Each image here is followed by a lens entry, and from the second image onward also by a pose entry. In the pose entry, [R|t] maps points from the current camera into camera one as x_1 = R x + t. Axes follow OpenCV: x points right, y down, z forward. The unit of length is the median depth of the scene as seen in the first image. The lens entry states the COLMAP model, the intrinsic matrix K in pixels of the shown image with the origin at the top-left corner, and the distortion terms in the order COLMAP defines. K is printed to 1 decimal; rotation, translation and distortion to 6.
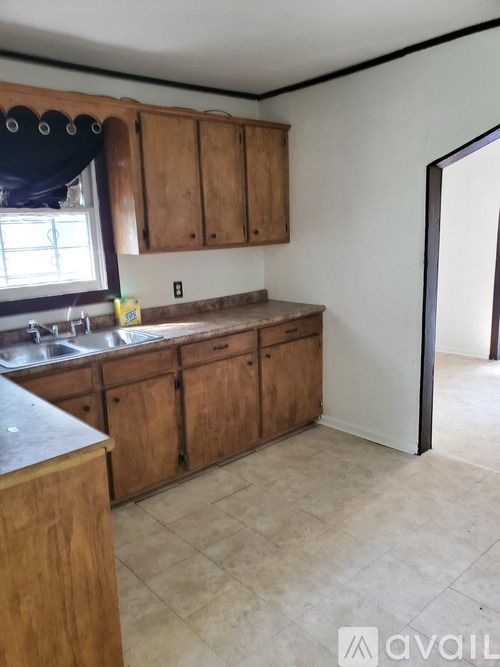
lens RADIAL K [[509.2, 0, 250.0], [0, 509.2, 333.5], [0, 0, 1]] dist [0.042960, -0.000288]
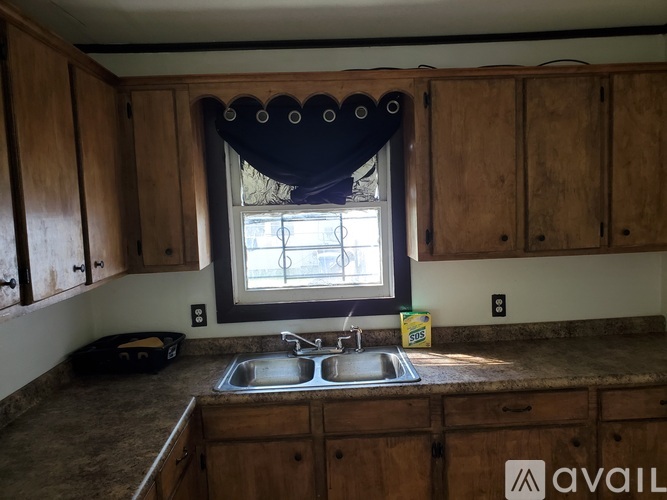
lens RADIAL K [[509.2, 0, 332.5], [0, 509.2, 262.6], [0, 0, 1]] dist [0.042960, -0.000288]
pose [[0.779595, 0.069026, -0.622469, 0.151530], [-0.127469, 0.990592, -0.049797, -0.093423], [0.613175, 0.118167, 0.781059, 0.307771]]
